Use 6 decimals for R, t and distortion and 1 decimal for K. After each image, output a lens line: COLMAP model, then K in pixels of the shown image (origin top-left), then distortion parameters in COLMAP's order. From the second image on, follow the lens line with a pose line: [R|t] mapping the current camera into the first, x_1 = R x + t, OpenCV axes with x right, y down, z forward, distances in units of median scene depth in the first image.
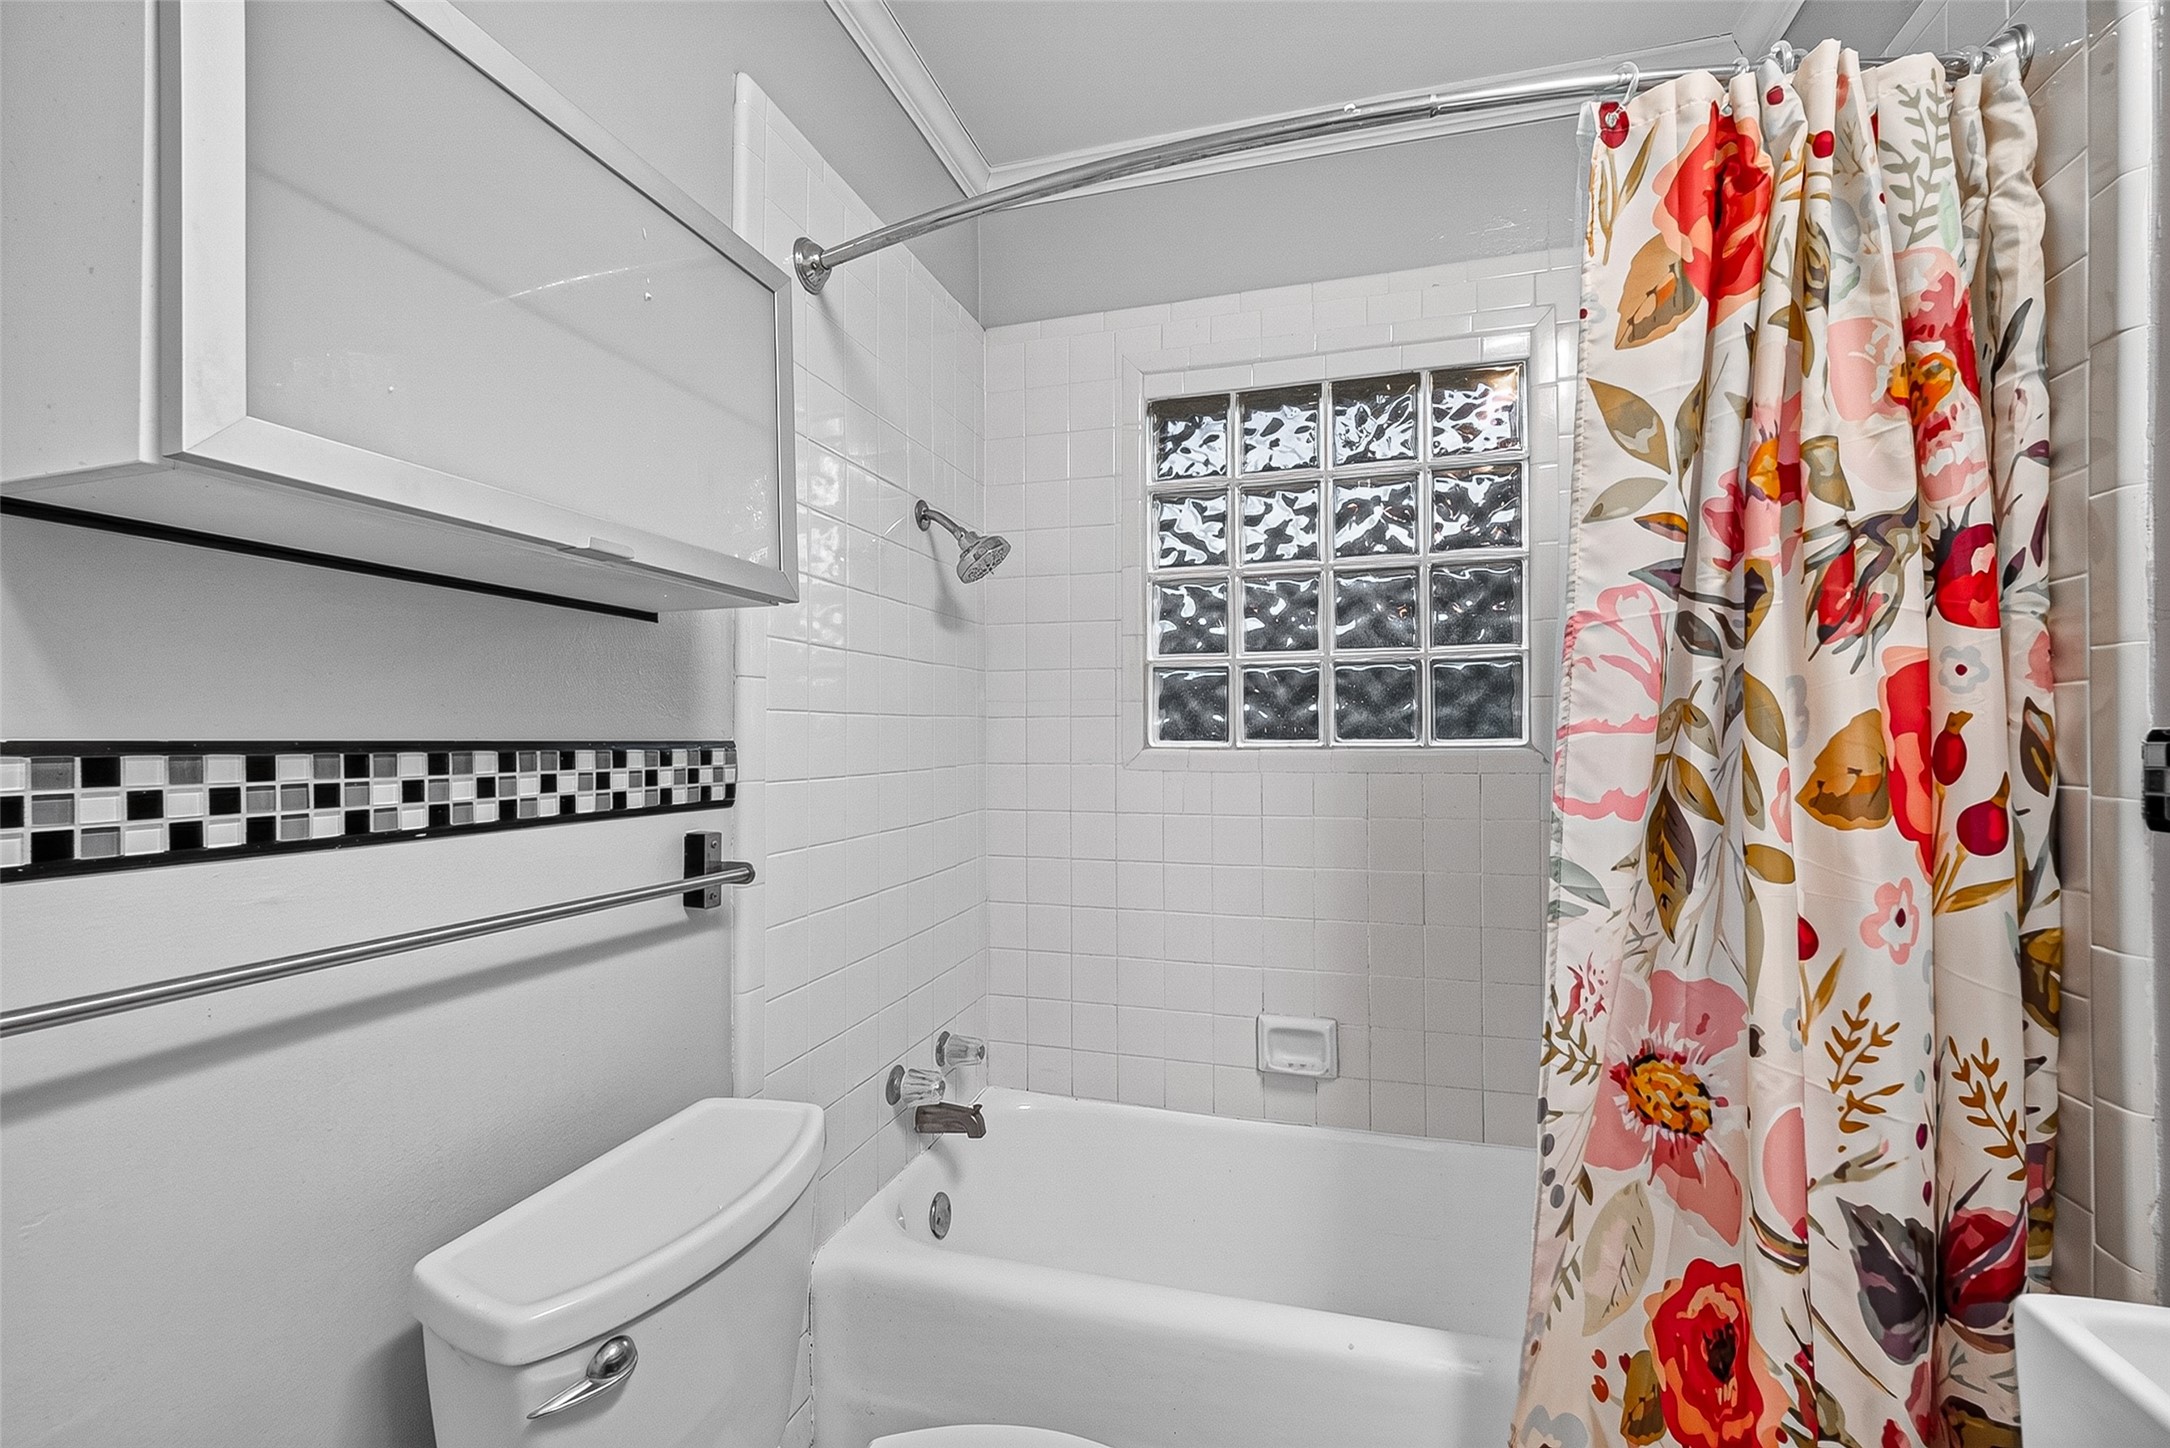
lens RADIAL K [[960.6, 0, 1078.9], [0, 960.6, 733.5], [0, 0, 1]] dist [-0.035463, 0.013721]
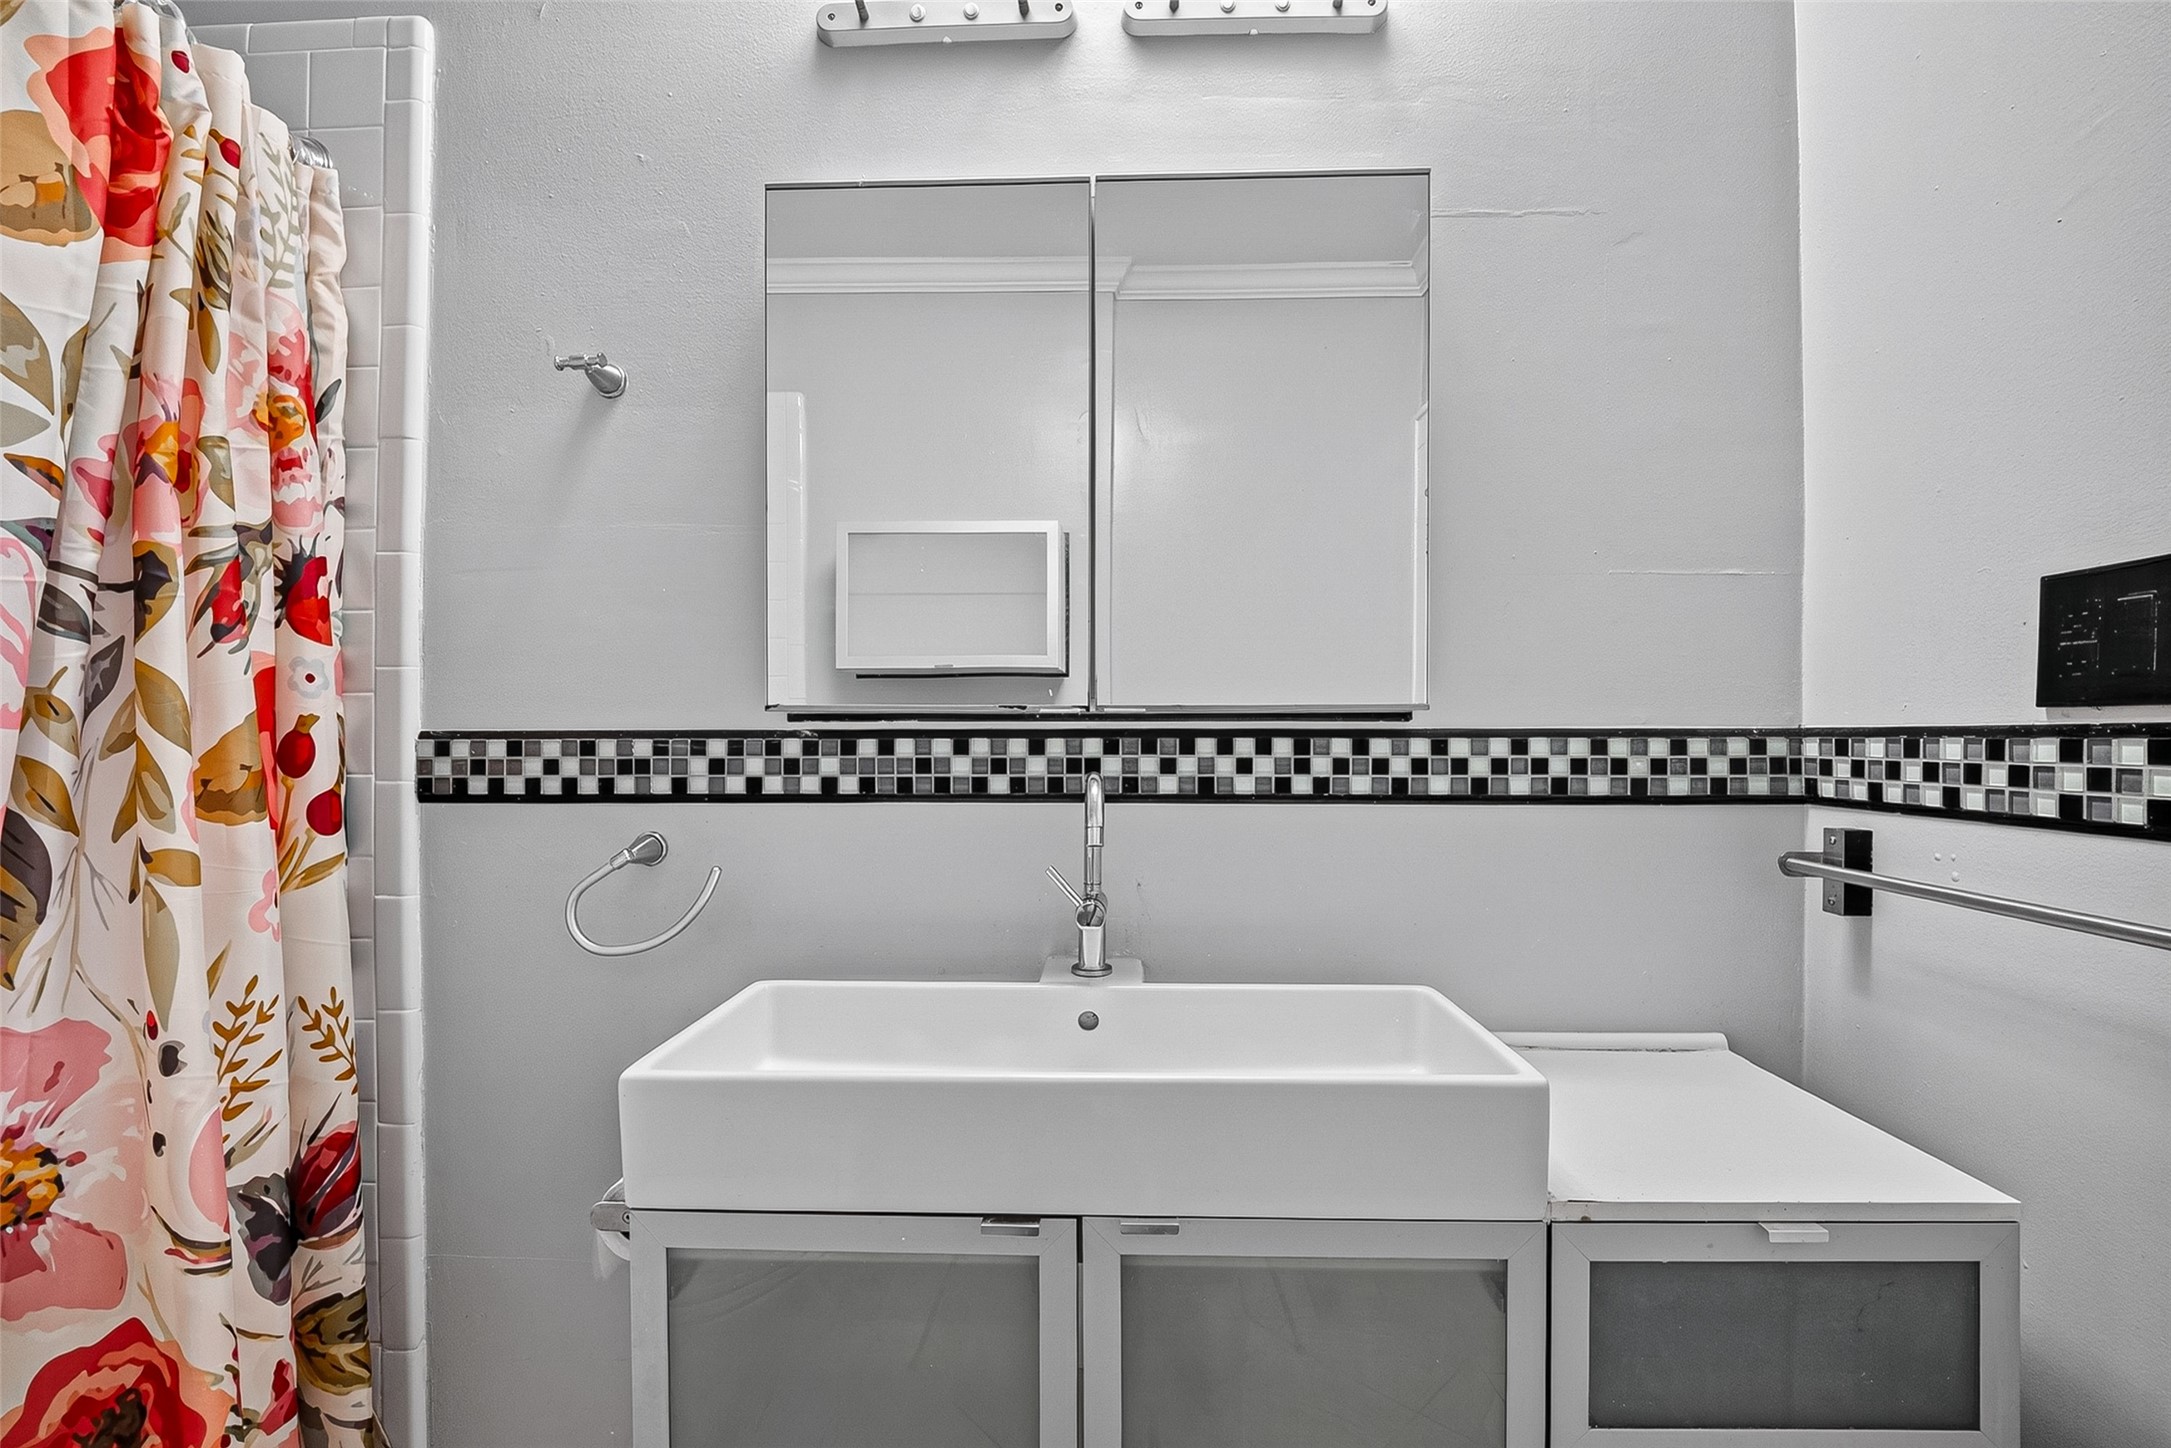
lens RADIAL K [[887.6, 0, 1106.5], [0, 887.6, 733.3], [0, 0, 1]] dist [0.009953, -0.000434]
pose [[-0.257632, 0.007881, 0.966211, -0.378100], [-0.005390, 0.999939, -0.009594, 0.005948], [-0.966228, -0.007680, -0.257574, 0.325868]]
